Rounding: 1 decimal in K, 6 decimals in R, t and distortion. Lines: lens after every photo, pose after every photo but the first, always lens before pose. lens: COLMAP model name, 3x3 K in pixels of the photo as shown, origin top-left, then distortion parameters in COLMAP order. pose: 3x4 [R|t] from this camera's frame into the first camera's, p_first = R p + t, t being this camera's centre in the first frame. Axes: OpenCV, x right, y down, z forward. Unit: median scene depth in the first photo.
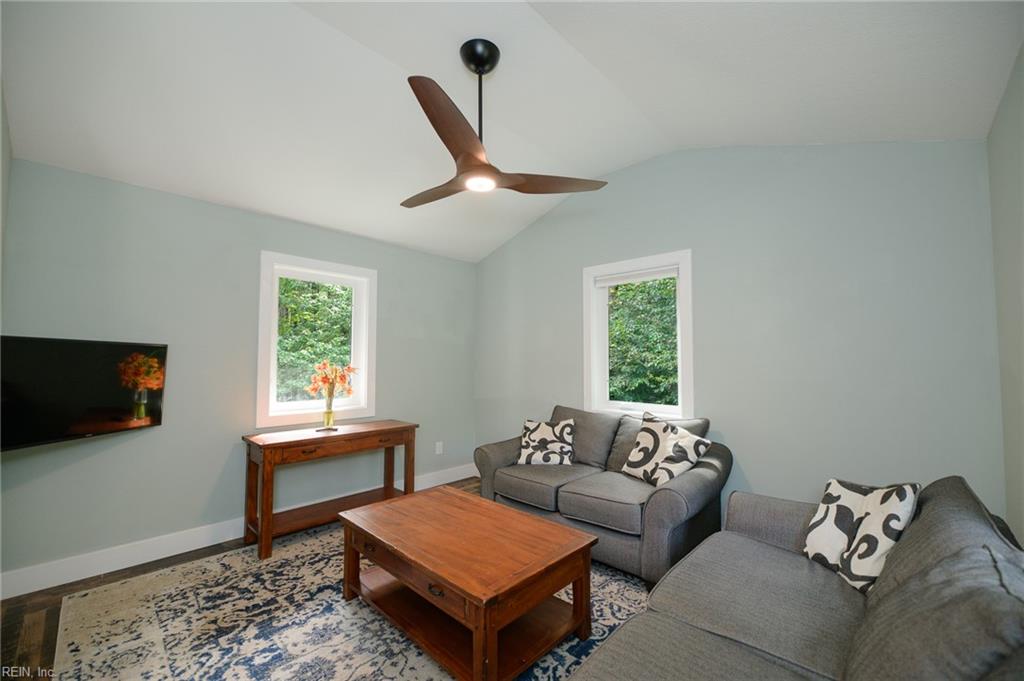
lens RADIAL K [[412.7, 0, 512.0], [0, 412.7, 340.5], [0, 0, 1]] dist [-0.000817, -0.000411]
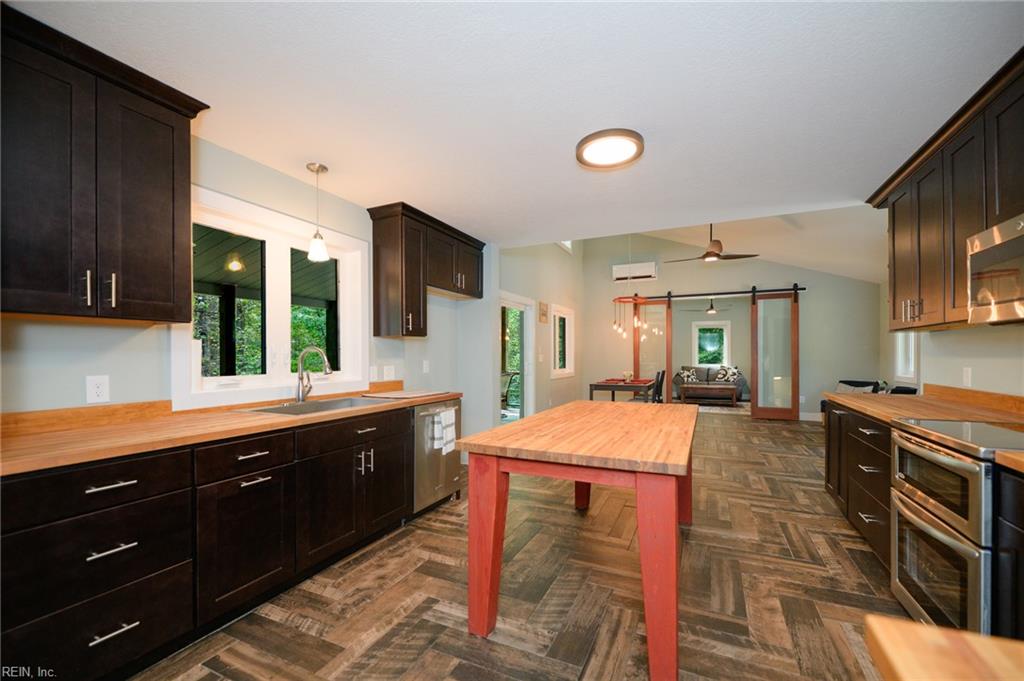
lens RADIAL K [[415.5, 0, 512.9], [0, 415.5, 341.5], [0, 0, 1]] dist [0.000809, 0.000070]
pose [[0.948746, 0.004460, 0.316008, -2.999998], [-0.008225, 0.999910, 0.010579, -0.067163], [-0.315932, -0.012636, 0.948698, -2.215248]]
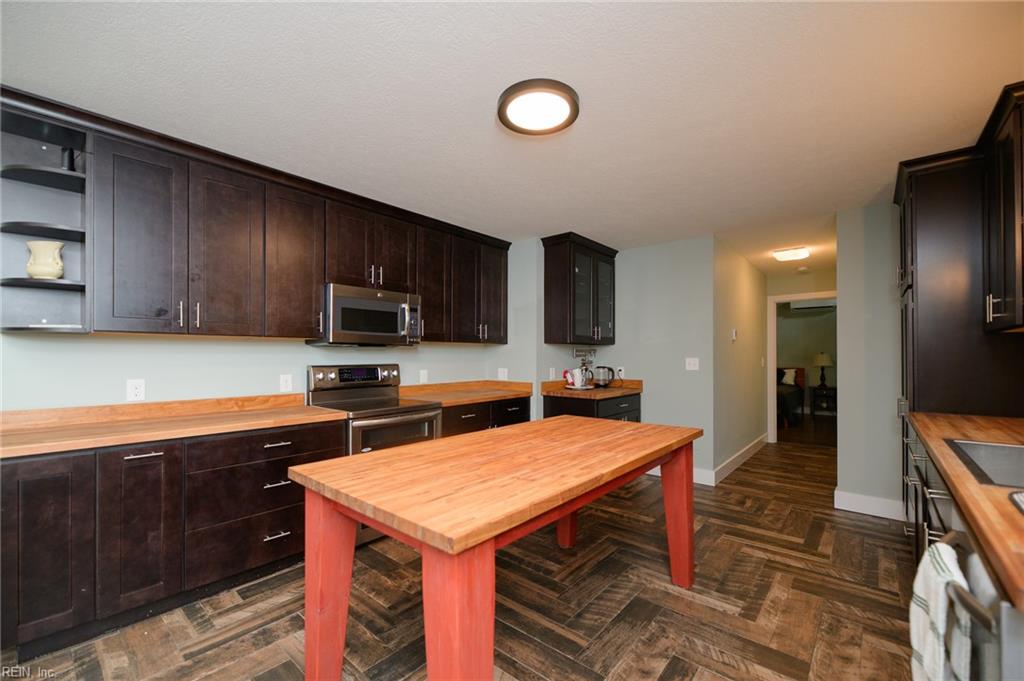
lens RADIAL K [[417.5, 0, 514.9], [0, 417.5, 355.0], [0, 0, 1]] dist [0.000931, 0.000061]
pose [[-0.998401, -0.001381, -0.056515, -2.414251], [0.001437, 0.998759, -0.049789, -0.012461], [0.056513, -0.049790, -0.997160, -0.640680]]
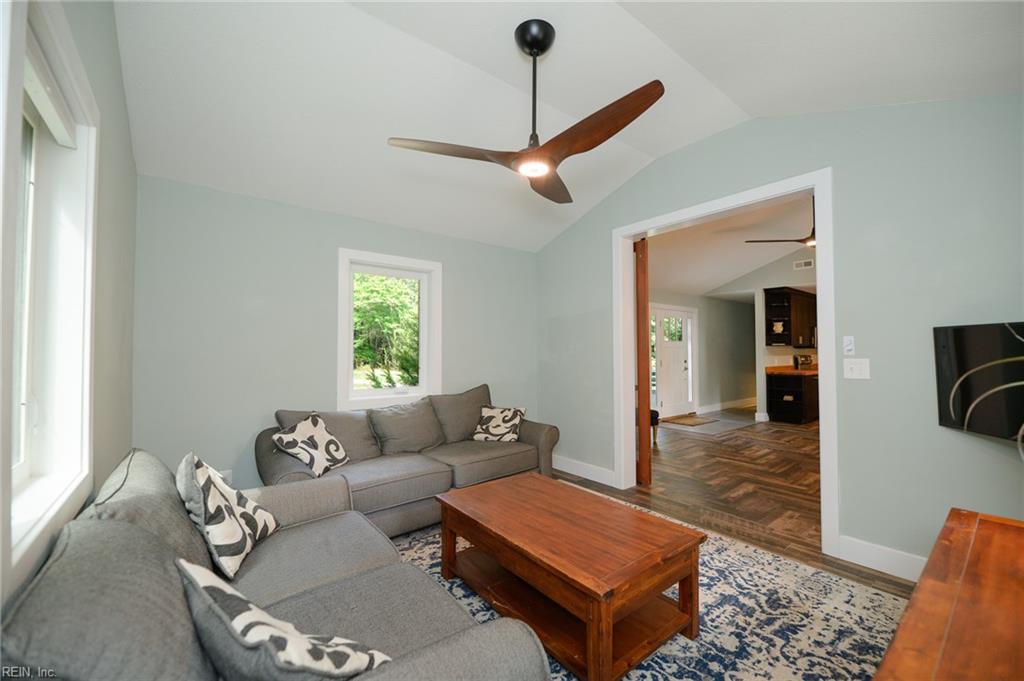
lens RADIAL K [[412.7, 0, 512.0], [0, 412.7, 340.5], [0, 0, 1]] dist [-0.000817, -0.000411]
pose [[-0.991101, 0.002732, 0.133083, -0.131446], [-0.006639, 0.997531, -0.069920, 0.083762], [-0.132945, -0.070181, -0.988635, 1.664491]]
